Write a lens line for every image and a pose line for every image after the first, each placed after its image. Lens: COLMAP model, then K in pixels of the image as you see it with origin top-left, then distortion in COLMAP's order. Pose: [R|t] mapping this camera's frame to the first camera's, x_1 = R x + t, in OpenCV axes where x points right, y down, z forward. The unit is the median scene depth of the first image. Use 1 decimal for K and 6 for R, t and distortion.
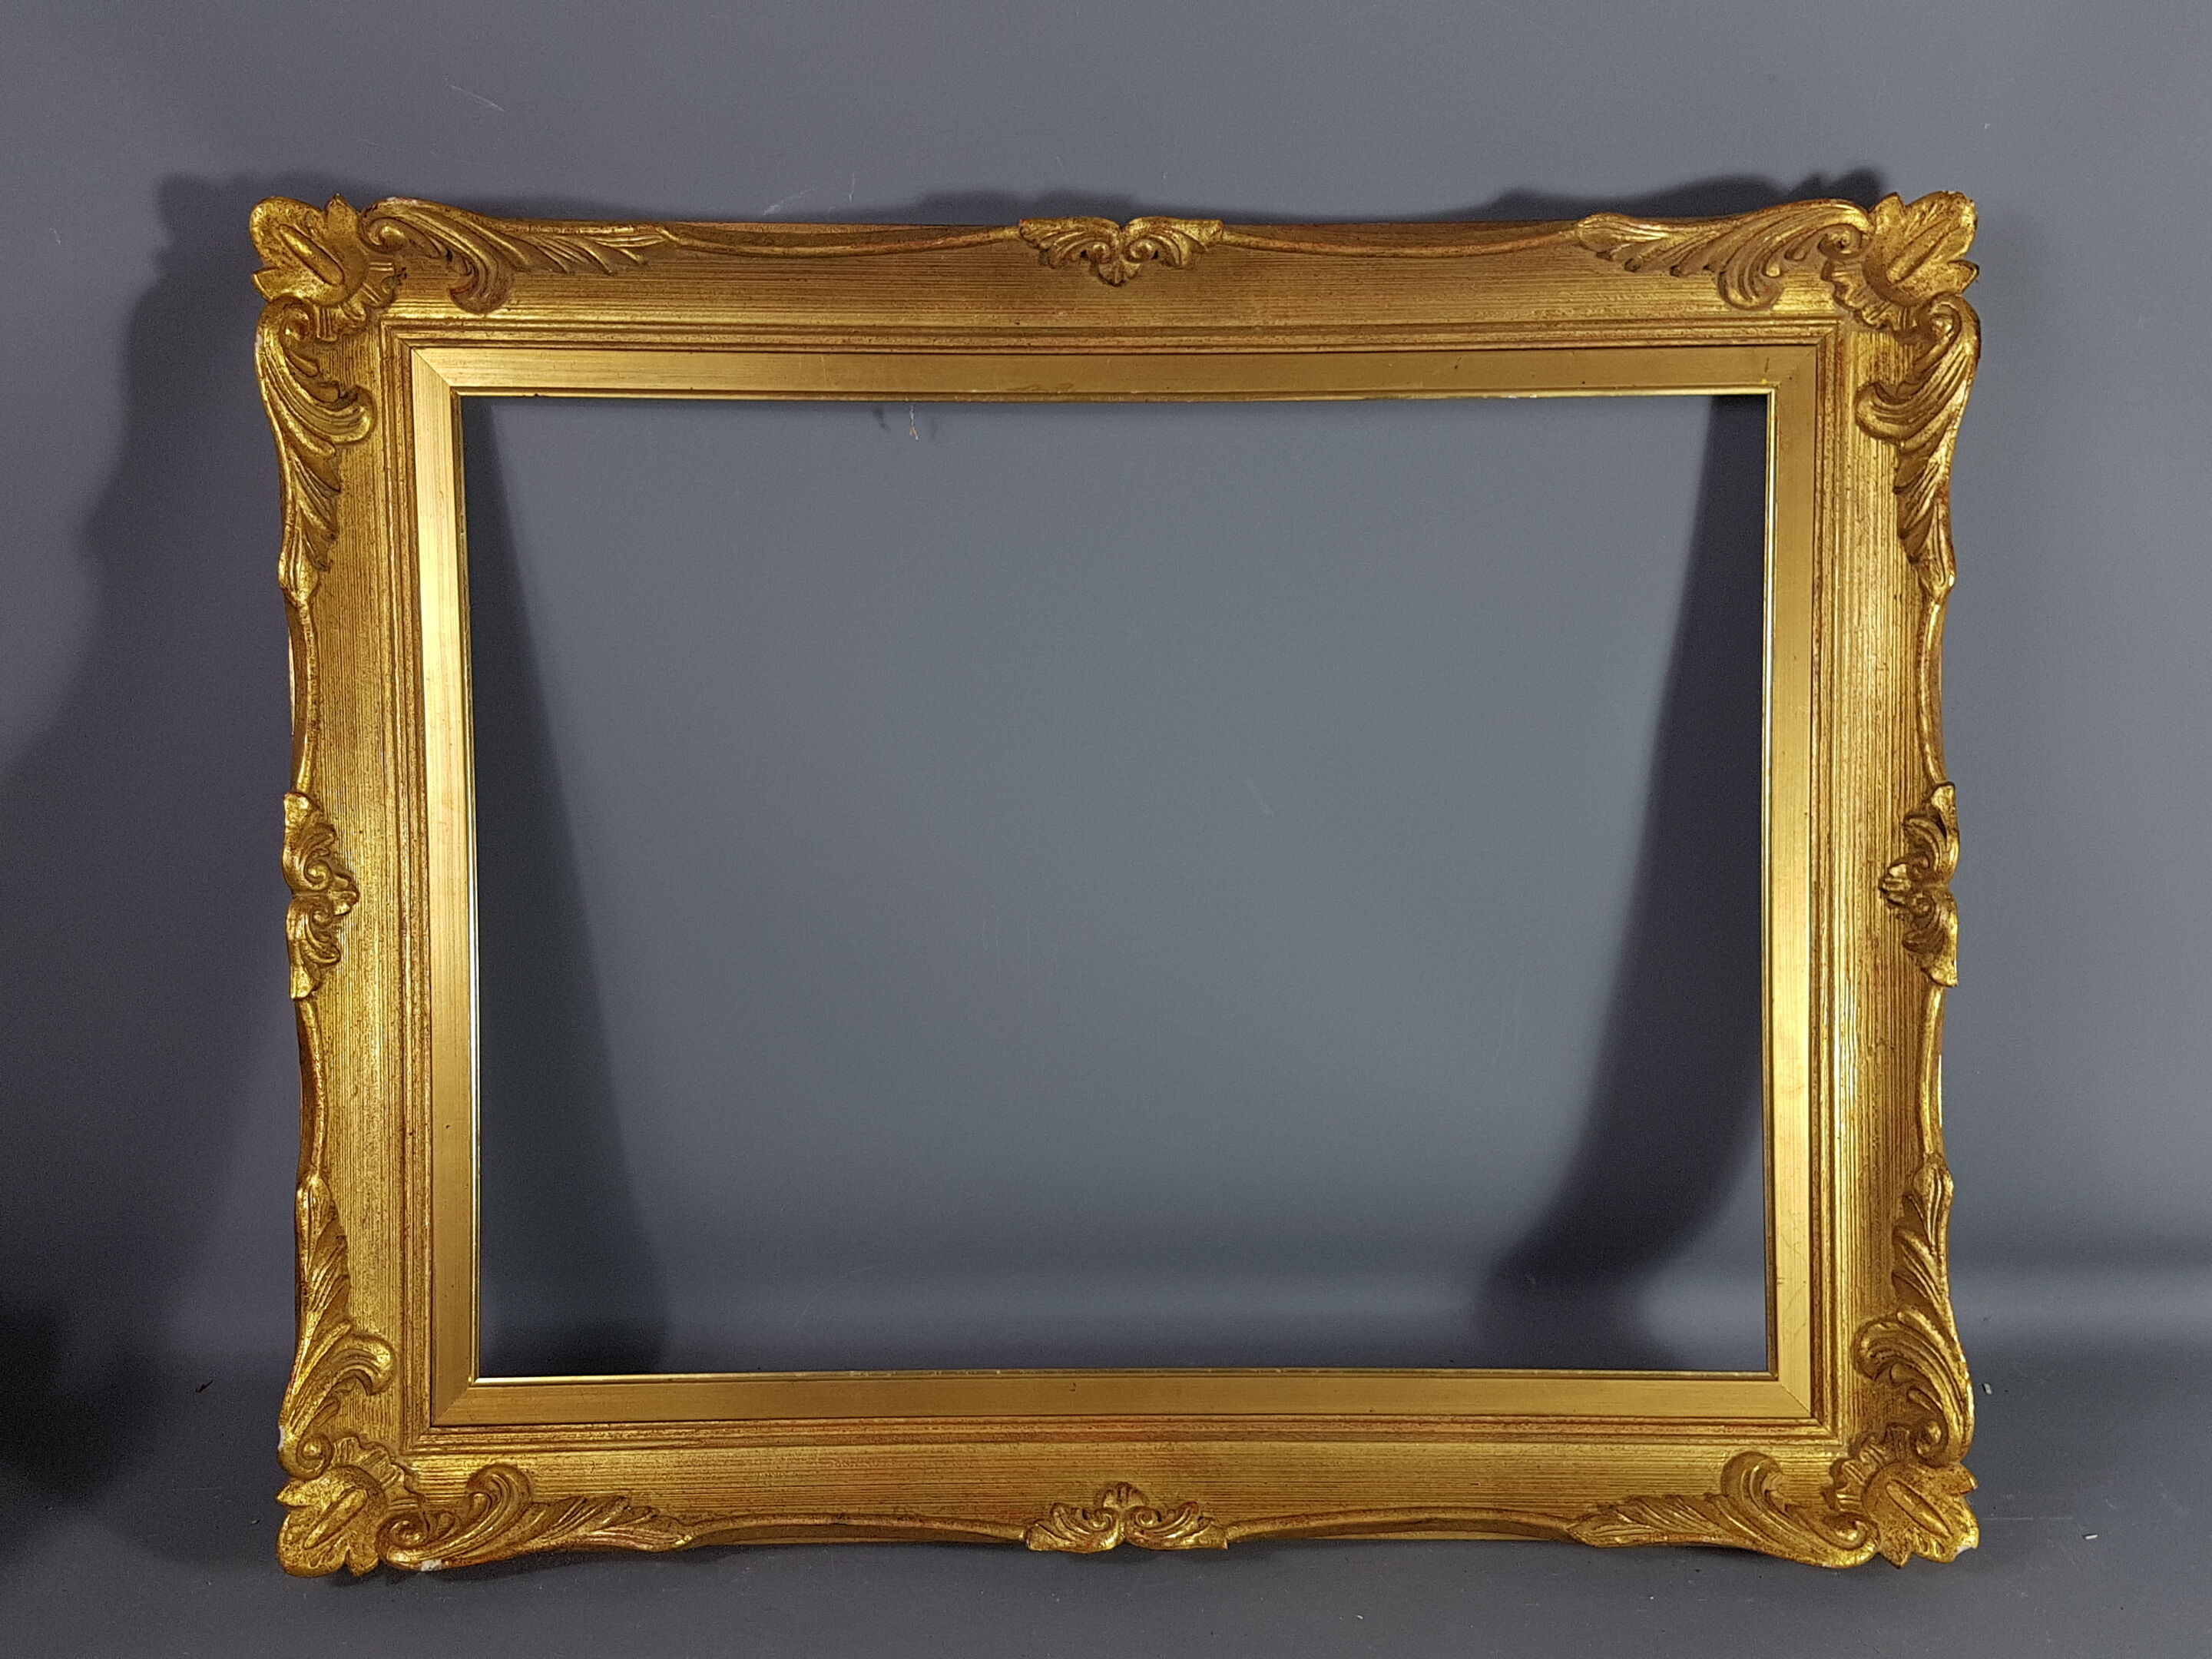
lens RADIAL K [[2103.8, 0, 1105.1], [0, 2103.8, 894.6], [0, 0, 1]] dist [0.295503, -0.583548]
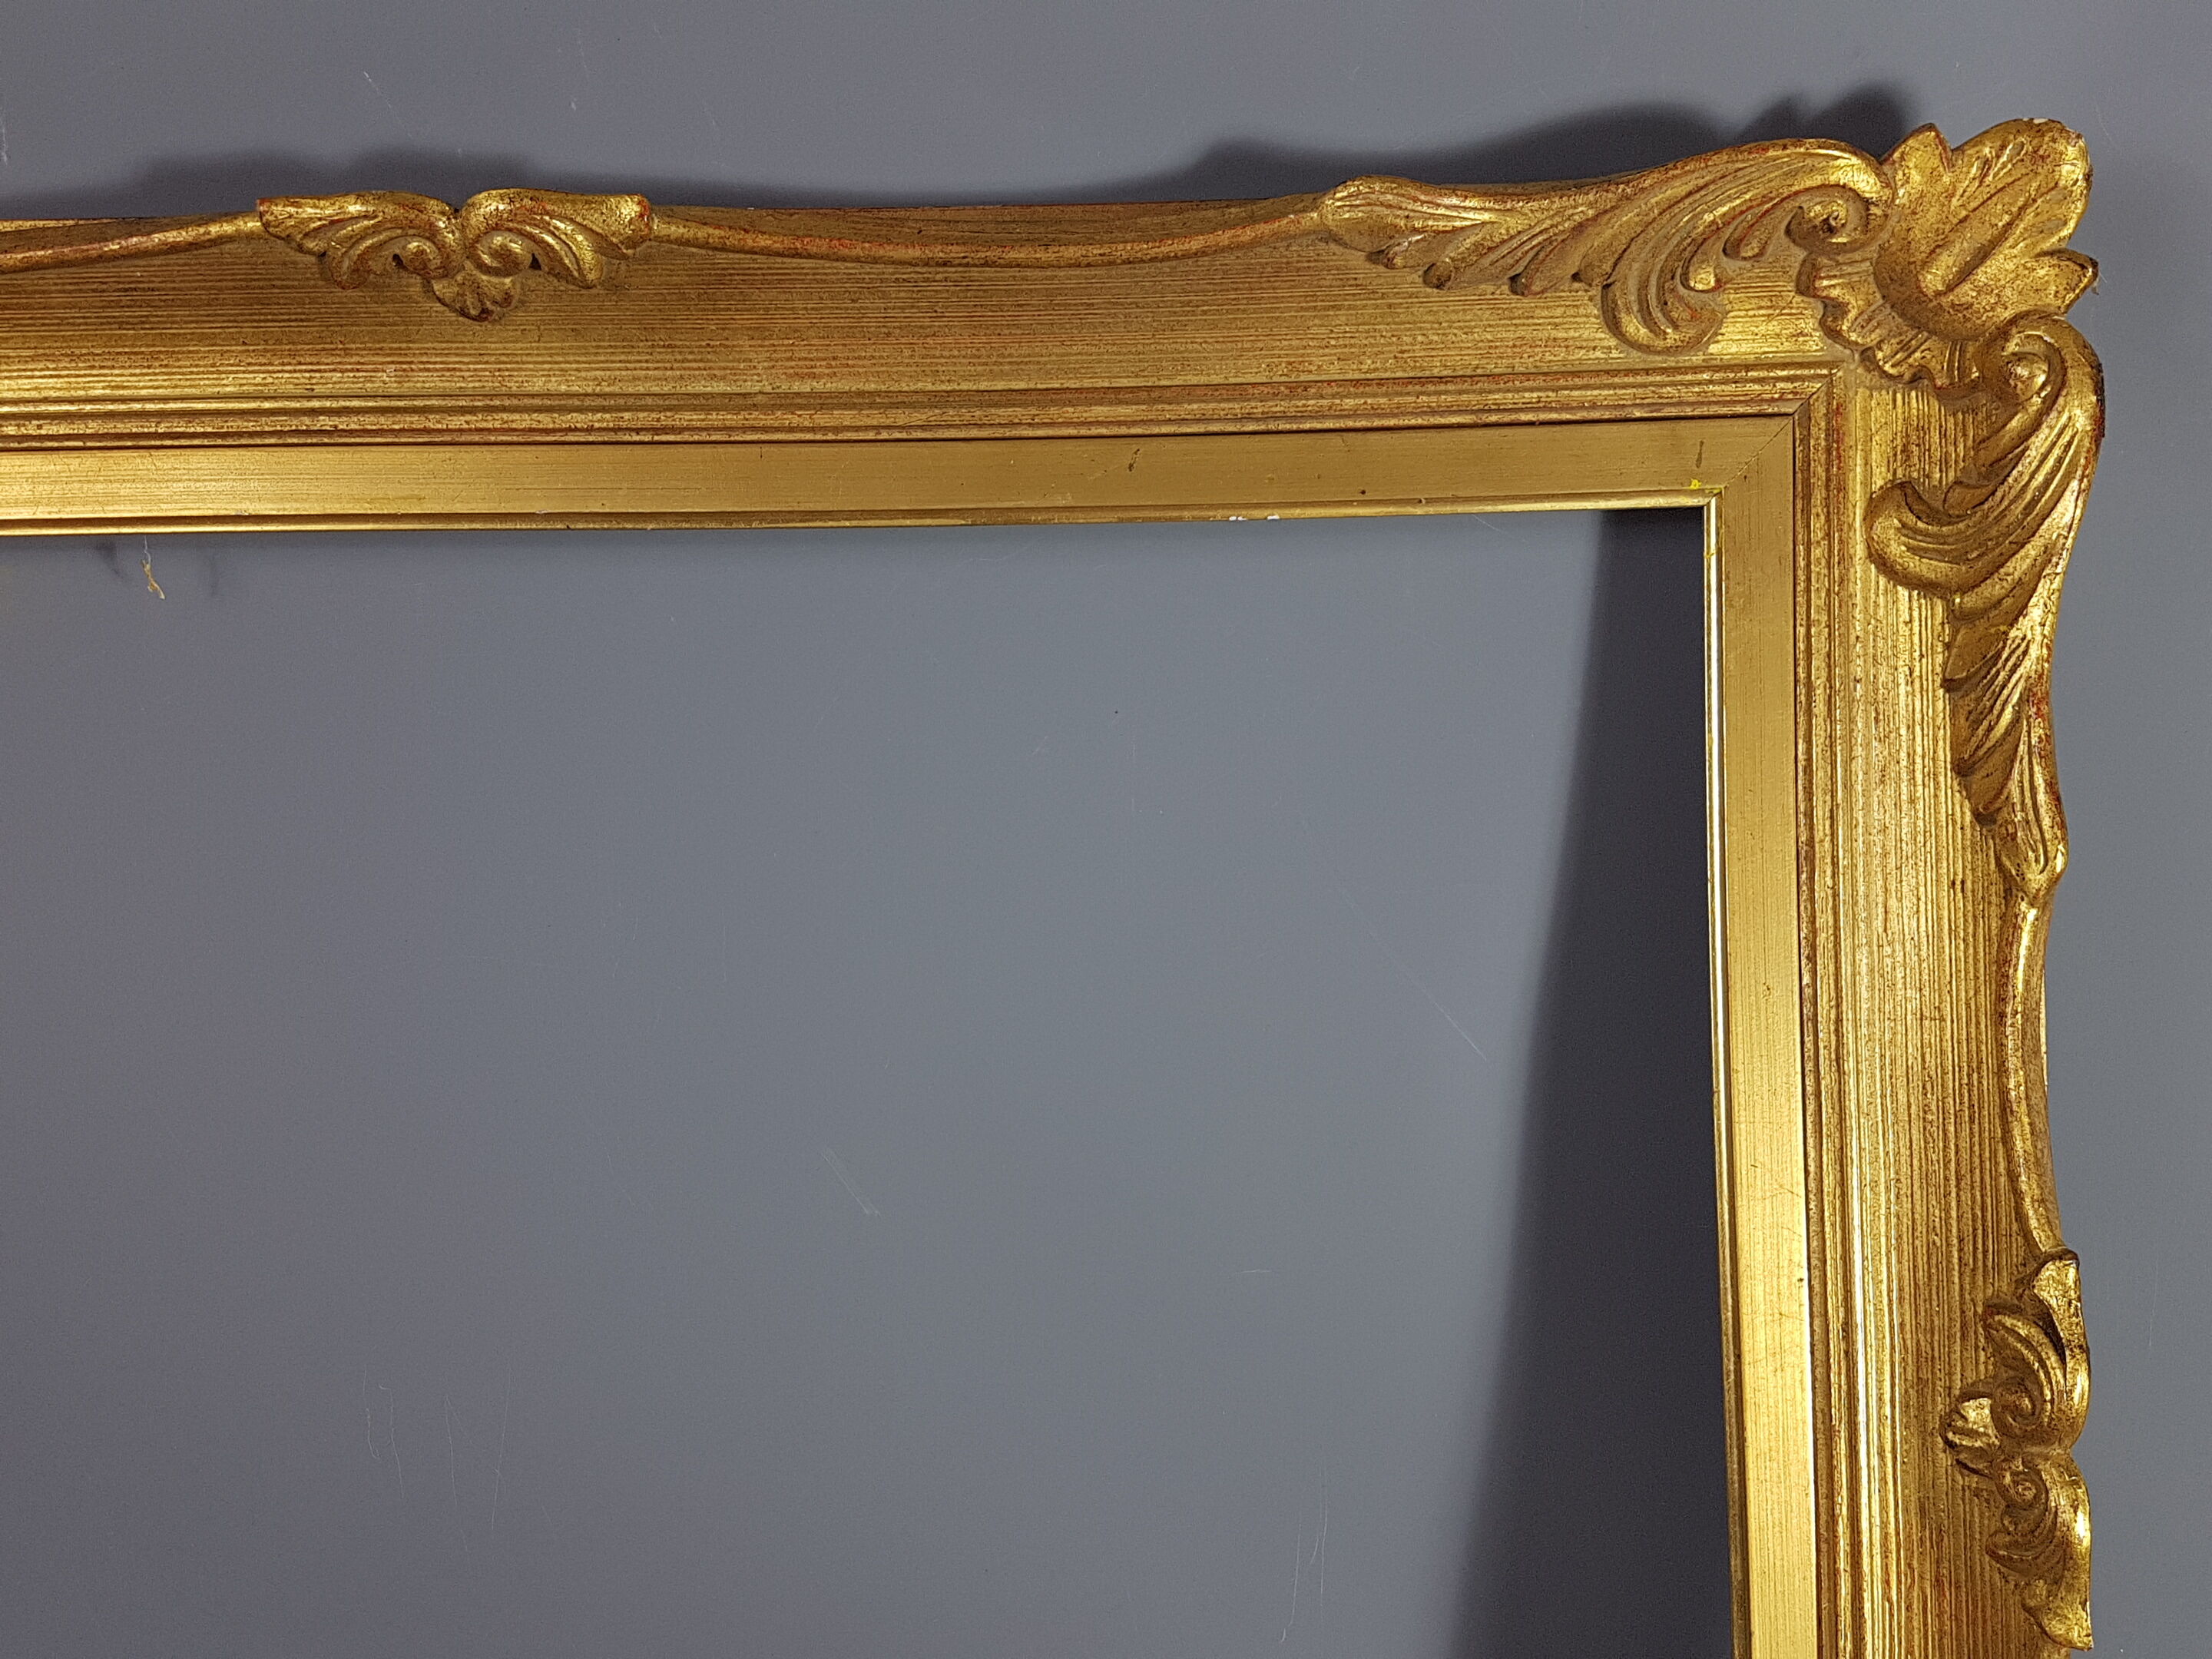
lens RADIAL K [[2103.8, 0, 1105.1], [0, 2103.8, 894.6], [0, 0, 1]] dist [0.295503, -0.583548]
pose [[0.998794, -0.010149, -0.048045, 0.184973], [0.008910, 0.999624, -0.025921, -0.123848], [0.048290, 0.025462, 0.998509, 0.466316]]
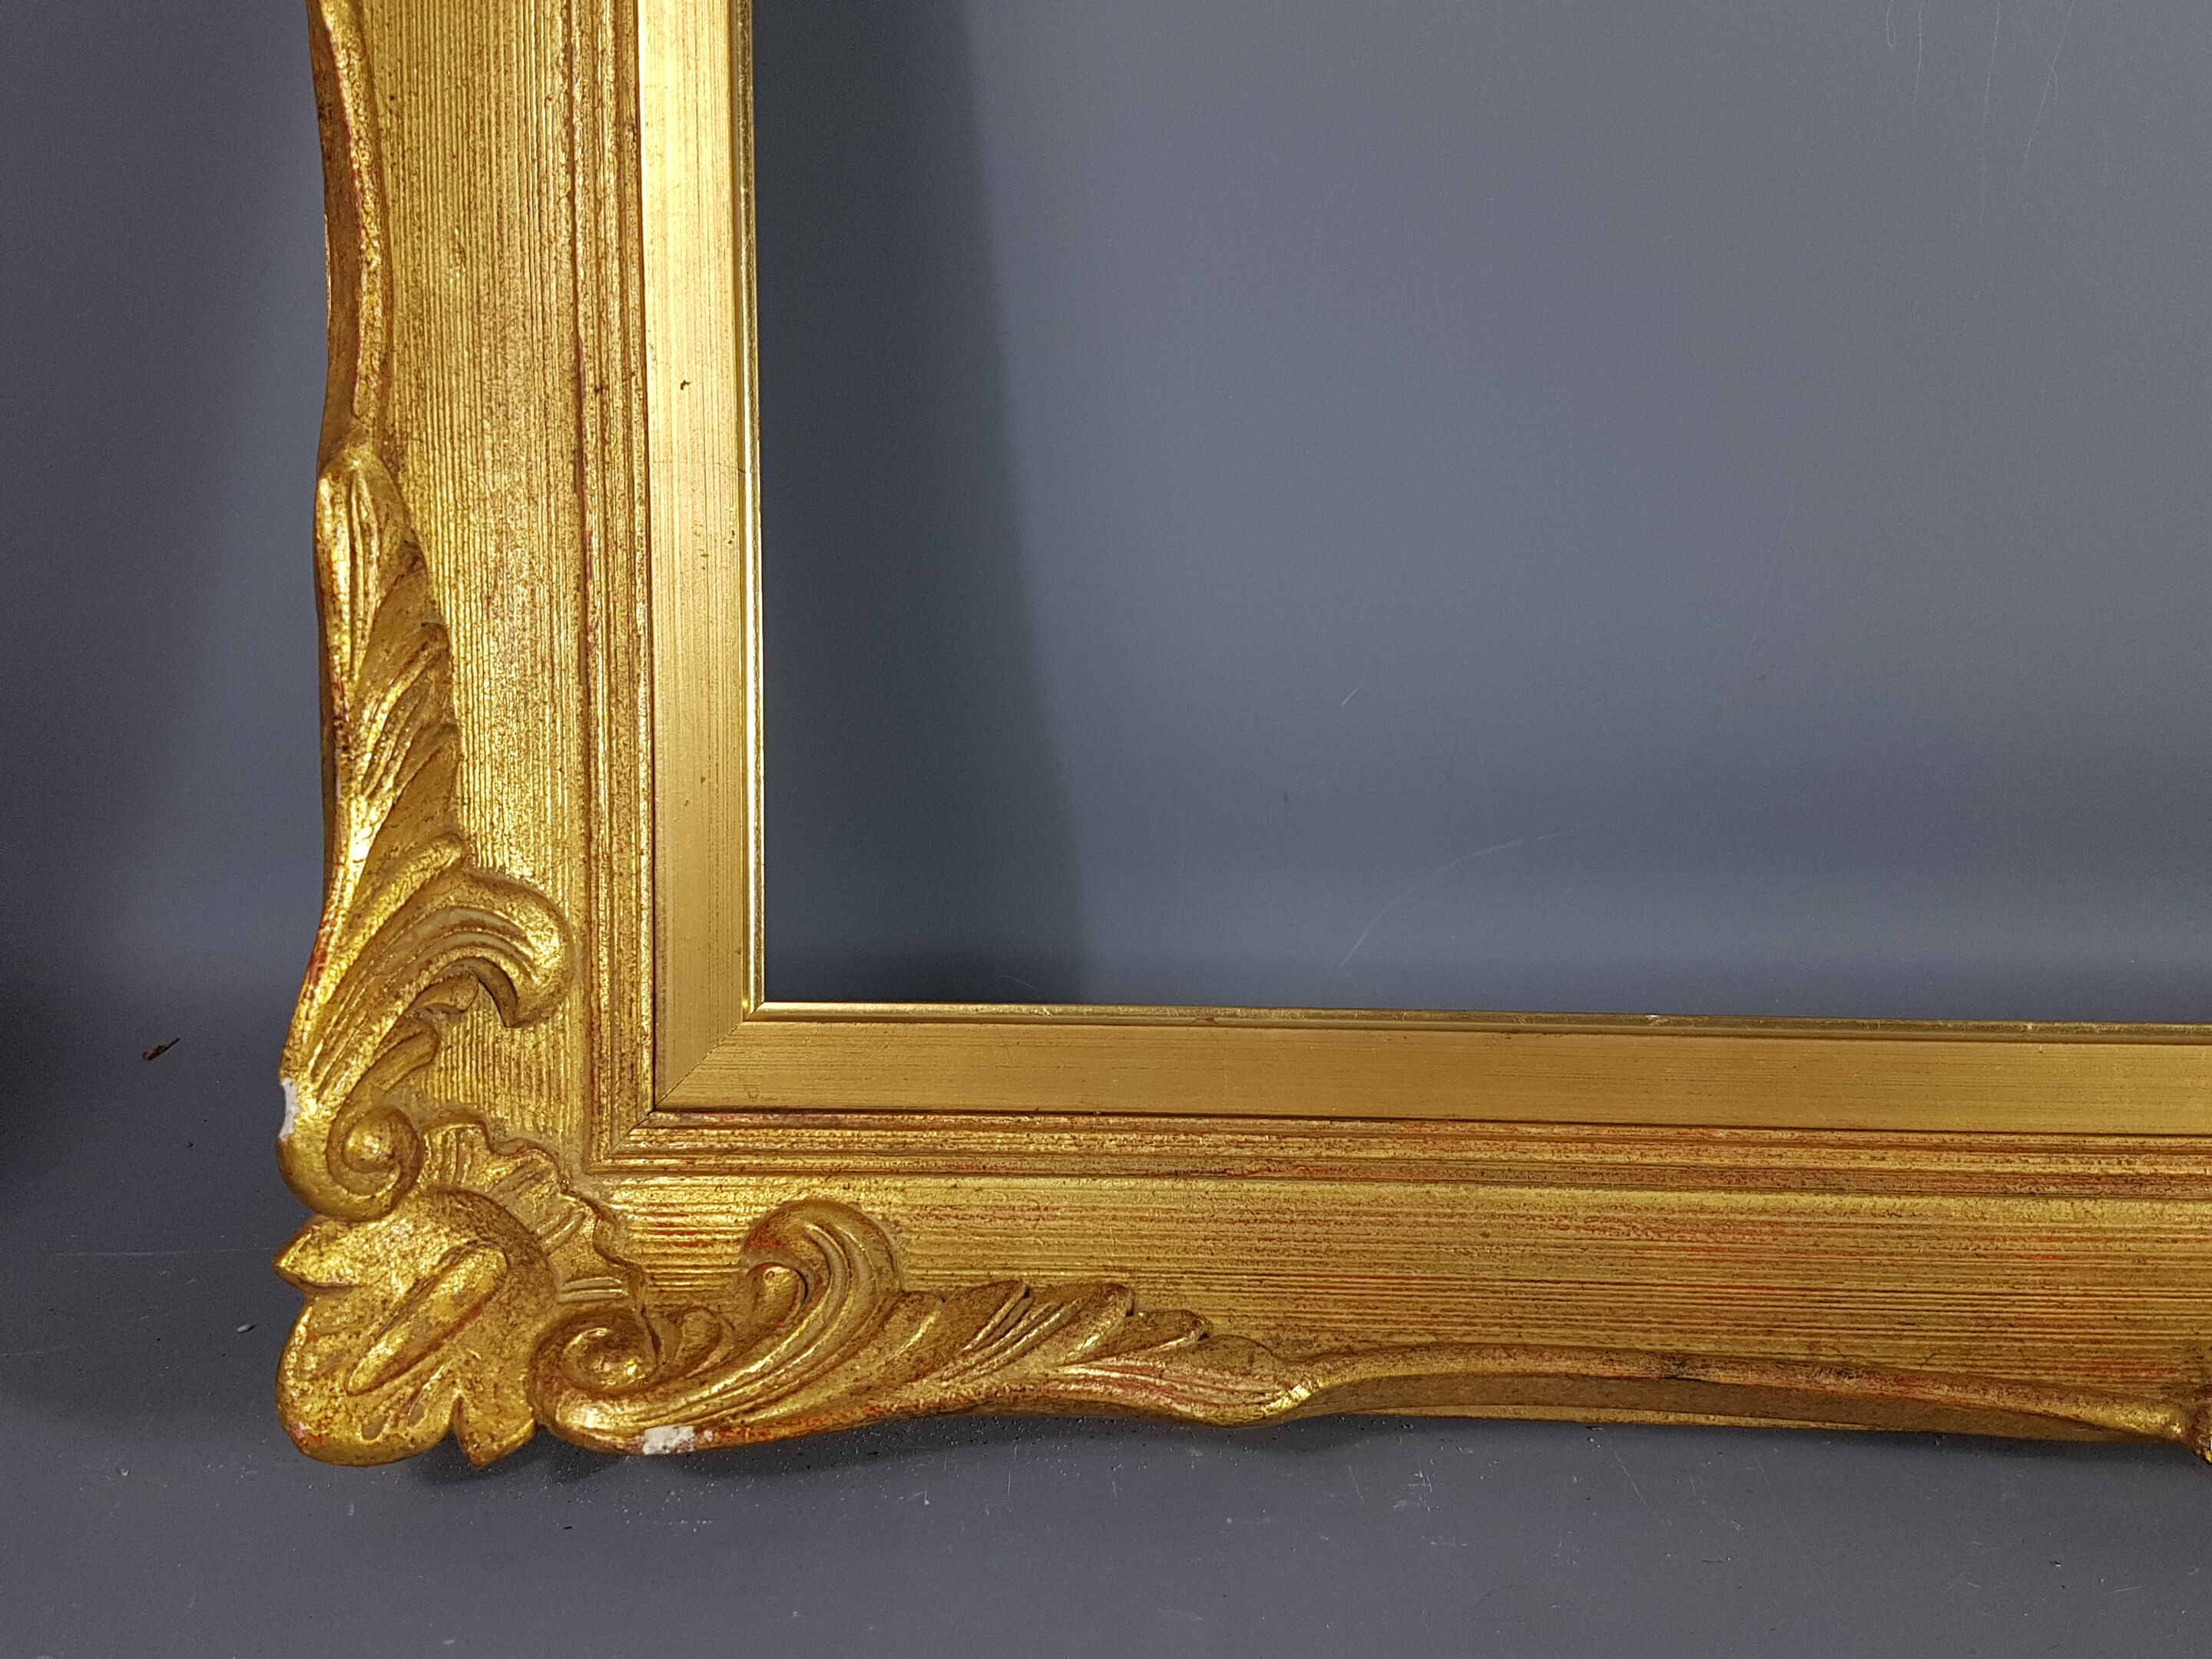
lens RADIAL K [[2115.4, 0, 1106.2], [0, 2115.4, 864.6], [0, 0, 1]] dist [0.303252, -0.628384]
pose [[0.999079, 0.012239, -0.041116, -0.211984], [-0.010605, 0.999154, 0.039723, 0.184668], [0.041568, -0.039250, 0.998364, 0.605799]]
